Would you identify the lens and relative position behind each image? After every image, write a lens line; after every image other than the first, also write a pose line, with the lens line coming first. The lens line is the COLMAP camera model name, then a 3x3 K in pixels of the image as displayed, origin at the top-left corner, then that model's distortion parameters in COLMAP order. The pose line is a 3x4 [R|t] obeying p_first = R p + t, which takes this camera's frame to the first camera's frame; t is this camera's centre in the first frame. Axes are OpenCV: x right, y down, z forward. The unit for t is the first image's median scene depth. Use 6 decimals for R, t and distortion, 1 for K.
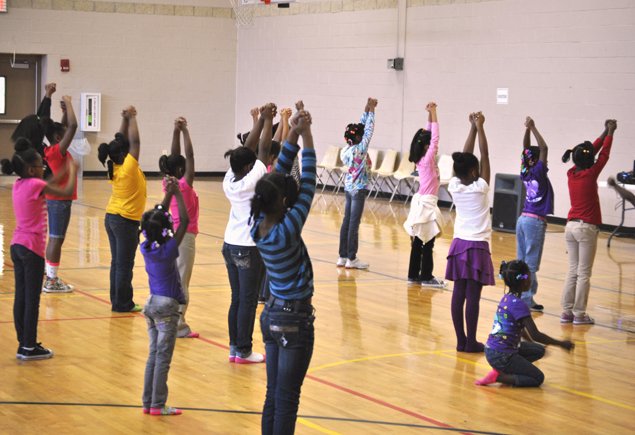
lens RADIAL K [[1594.1, 0, 319.6], [0, 1594.1, 216.3], [0, 0, 1]] dist [0.059163, 0.000000]
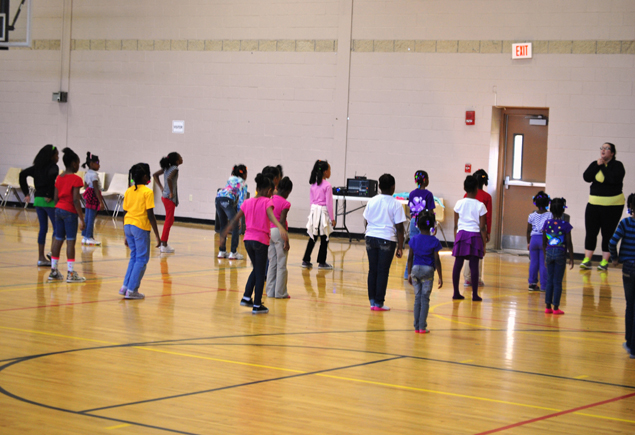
lens RADIAL K [[1594.1, 0, 314.4], [0, 1594.1, 218.3], [0, 0, 1]] dist [0.059163, 0.000000]
pose [[0.891734, -0.012015, 0.452400, -0.360282], [0.014530, 0.999892, -0.002085, 0.001065], [-0.452327, 0.008433, 0.891812, -0.171169]]
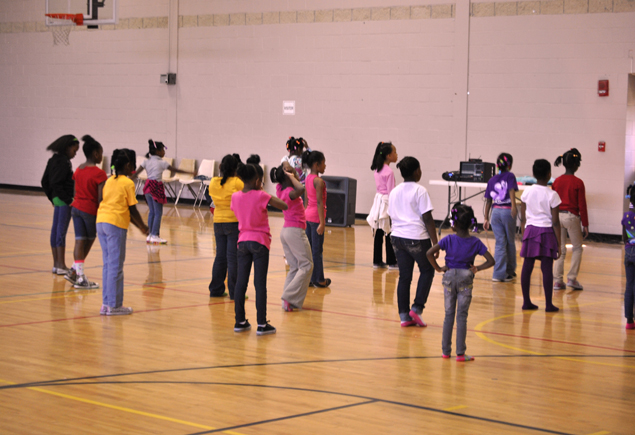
lens RADIAL K [[1594.1, 0, 318.4], [0, 1594.1, 216.3], [0, 0, 1]] dist [0.059163, 0.000000]
pose [[0.947980, -0.031830, 0.316734, -0.228072], [0.032065, 0.999476, 0.004470, -0.002519], [-0.316710, 0.005919, 0.948504, -0.084605]]
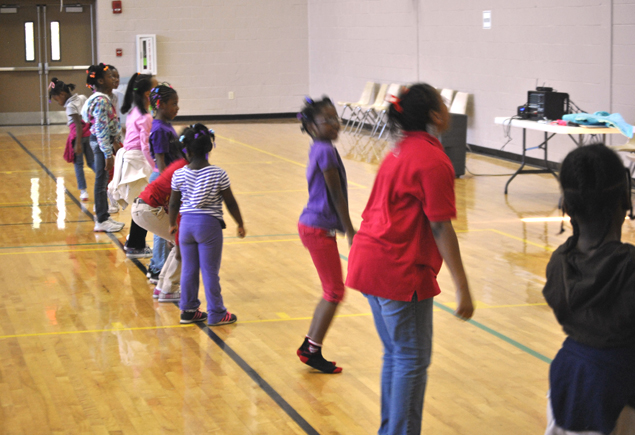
lens RADIAL K [[1594.1, 0, 318.6], [0, 1594.1, 217.2], [0, 0, 1]] dist [0.059163, 0.000000]
pose [[0.969213, -0.017717, -0.245585, 0.238868], [0.028543, 0.998768, 0.040594, -0.005039], [0.244563, -0.046354, 0.968525, 0.119926]]
